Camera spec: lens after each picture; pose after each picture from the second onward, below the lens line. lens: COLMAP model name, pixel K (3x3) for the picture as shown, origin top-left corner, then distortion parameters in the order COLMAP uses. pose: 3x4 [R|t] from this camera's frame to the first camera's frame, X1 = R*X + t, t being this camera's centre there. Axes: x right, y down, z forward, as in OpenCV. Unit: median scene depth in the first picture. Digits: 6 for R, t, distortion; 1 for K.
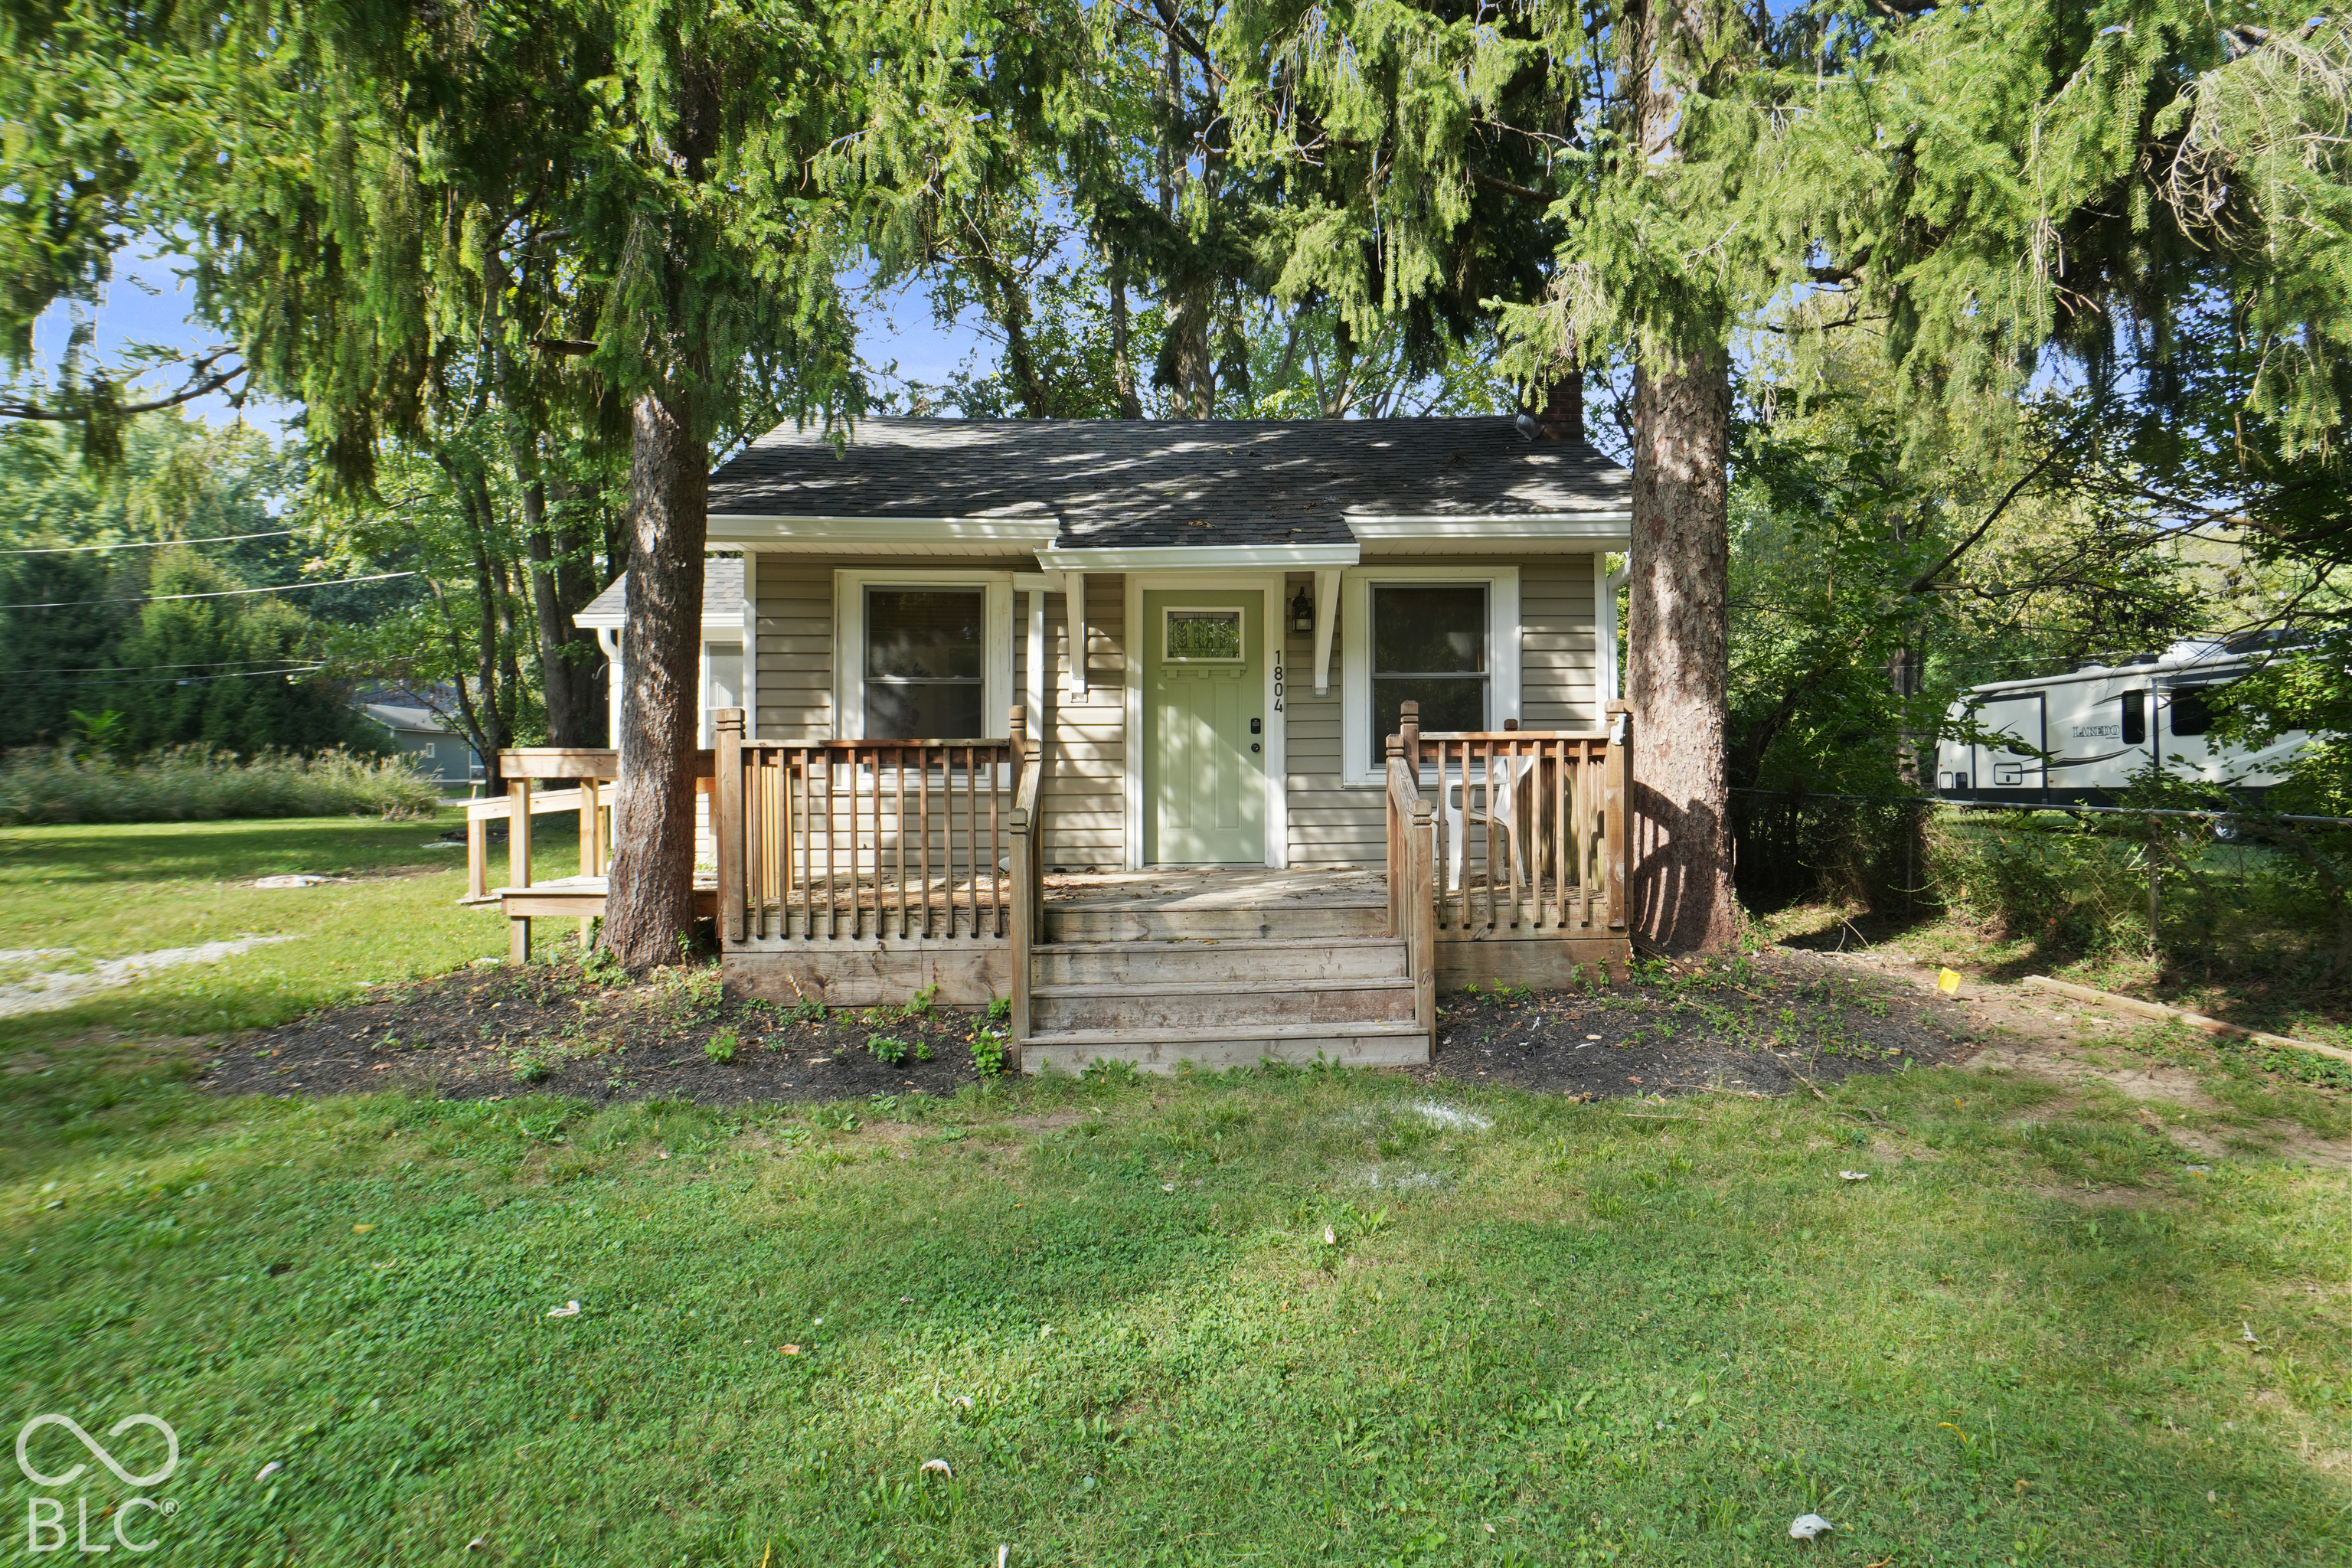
lens RADIAL K [[1277.5, 0, 1176.0], [0, 1277.5, 784.0], [0, 0, 1]] dist [-0.016104, 0.000068]
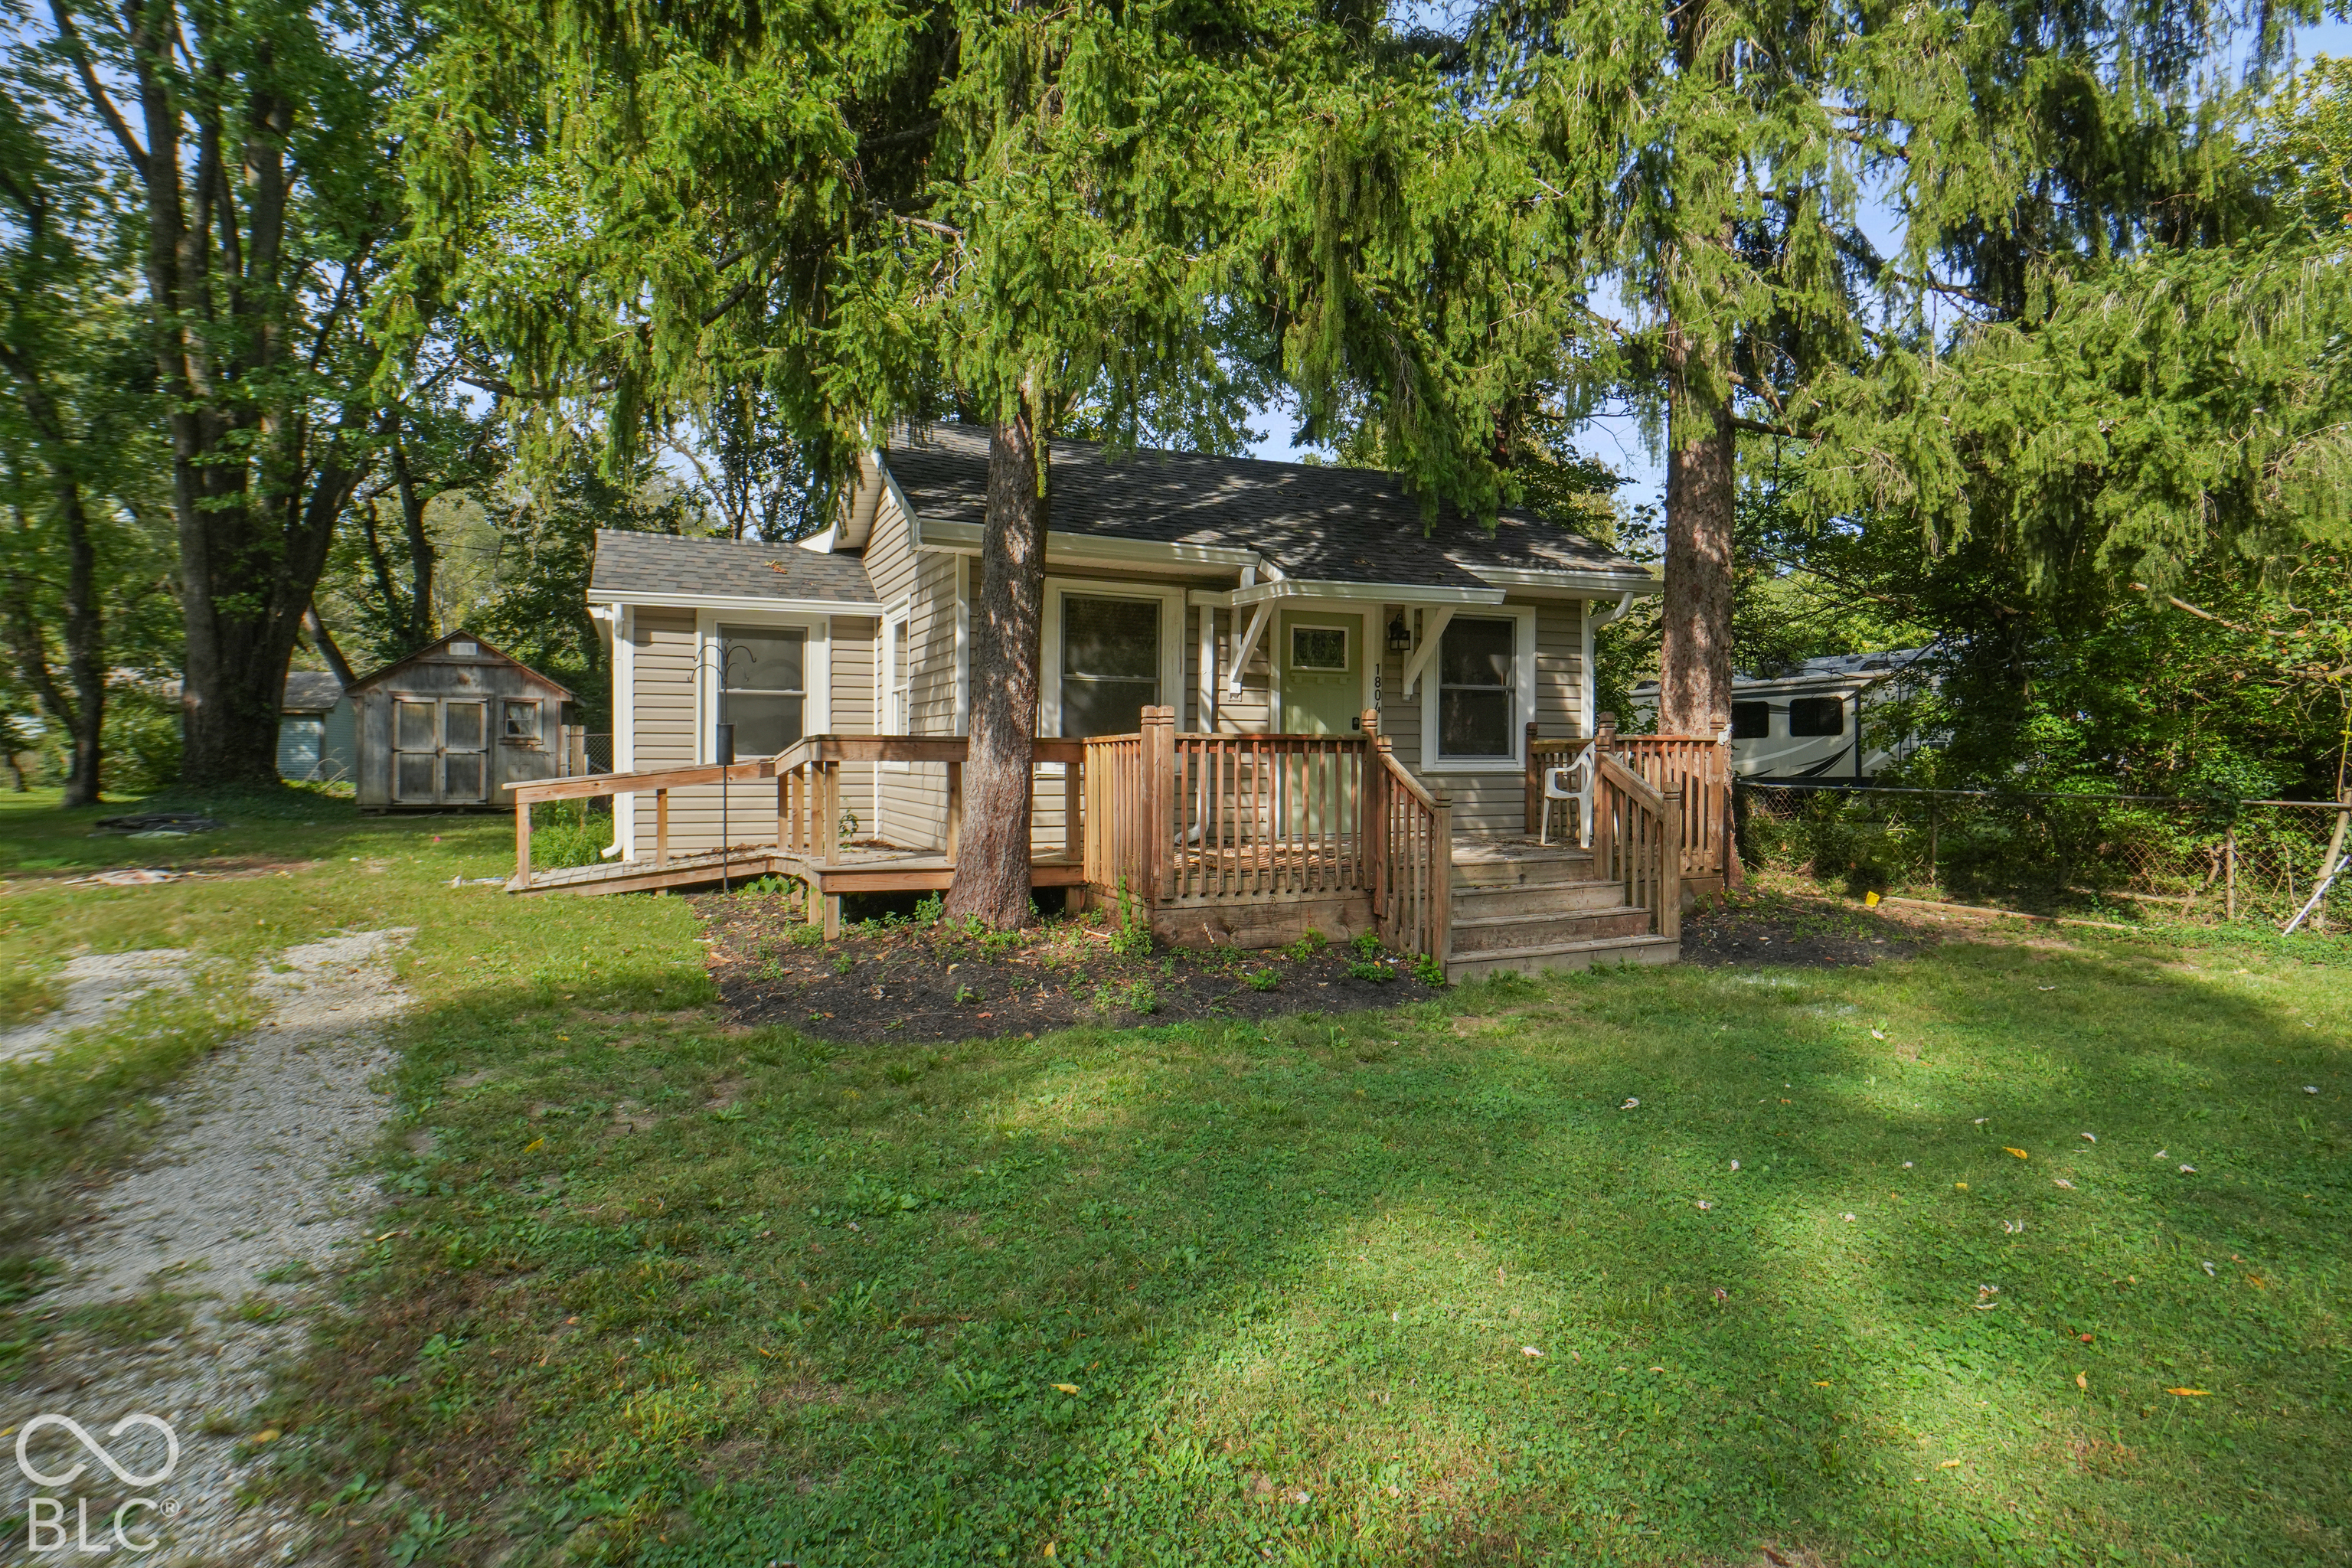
lens RADIAL K [[1277.5, 0, 1176.0], [0, 1277.5, 784.0], [0, 0, 1]] dist [-0.016104, 0.000068]
pose [[0.925050, 0.000830, 0.379845, -0.583183], [-0.005235, 0.999931, 0.010562, 0.001268], [-0.379810, -0.011759, 0.924990, -0.084563]]
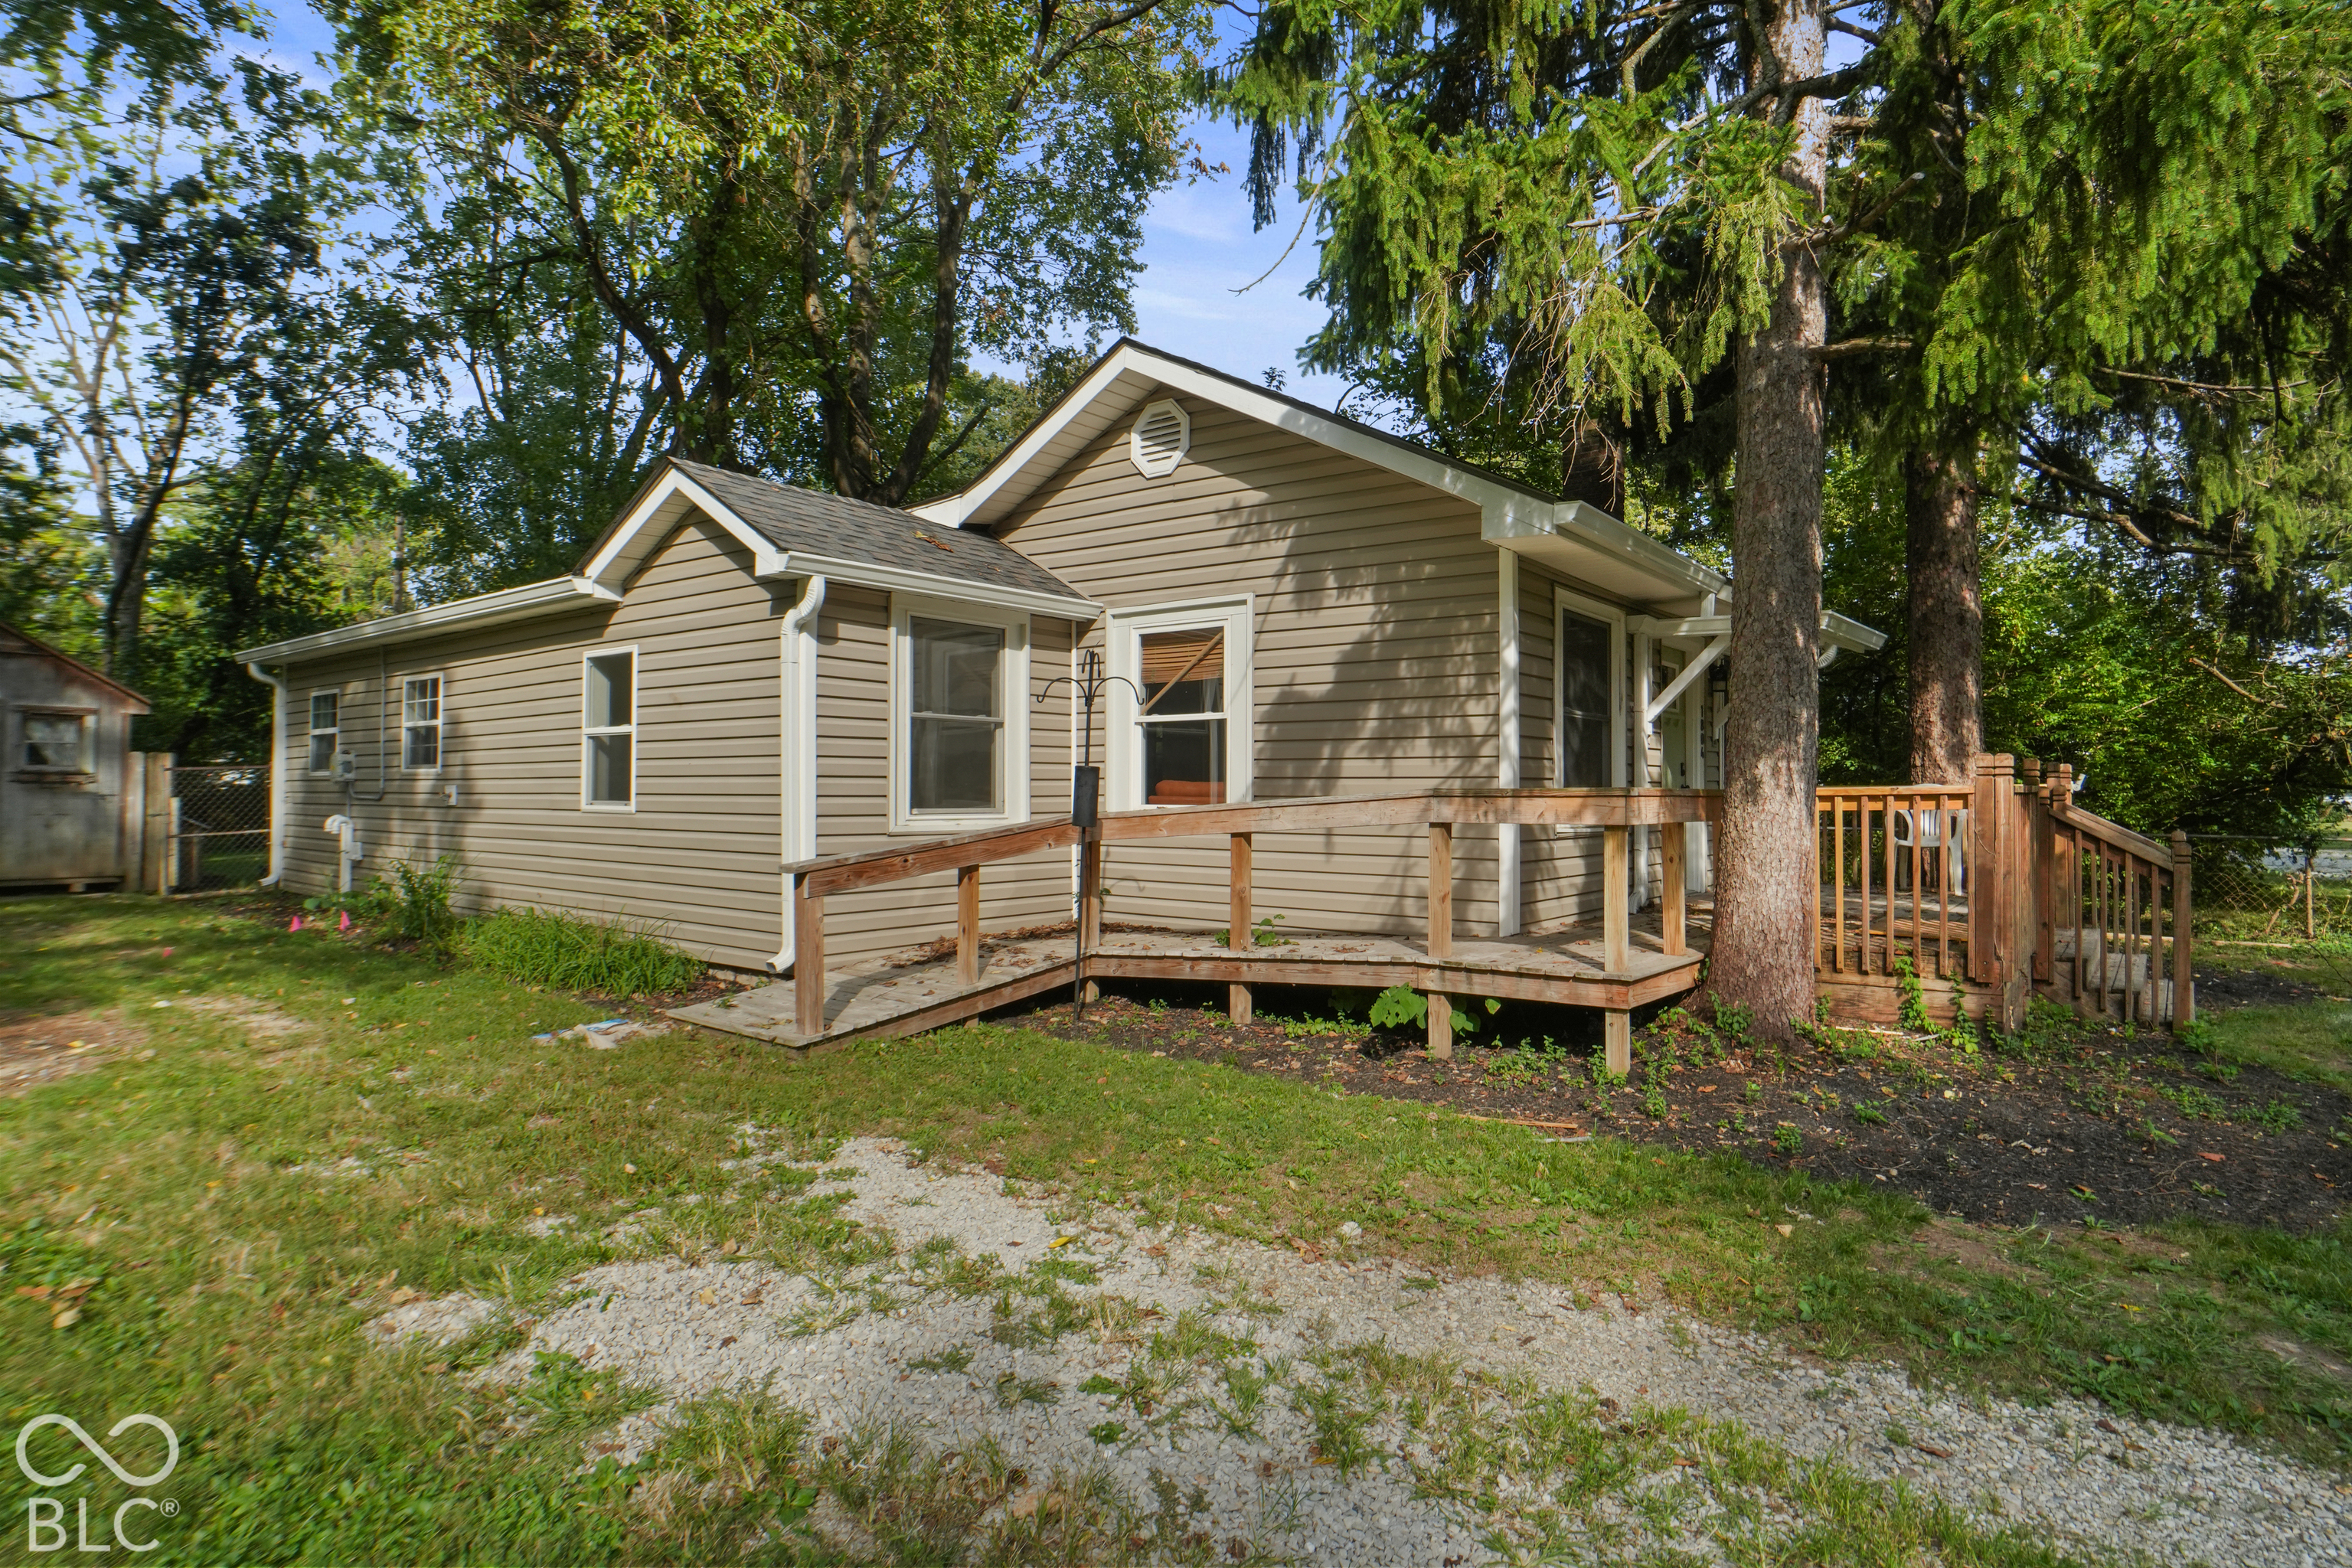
lens RADIAL K [[1277.5, 0, 1176.0], [0, 1277.5, 784.0], [0, 0, 1]] dist [-0.016104, 0.000068]
pose [[0.645132, 0.008844, 0.764020, -1.113053], [0.001271, 0.999919, -0.012648, -0.018788], [-0.764070, 0.009131, 0.645068, 0.624212]]
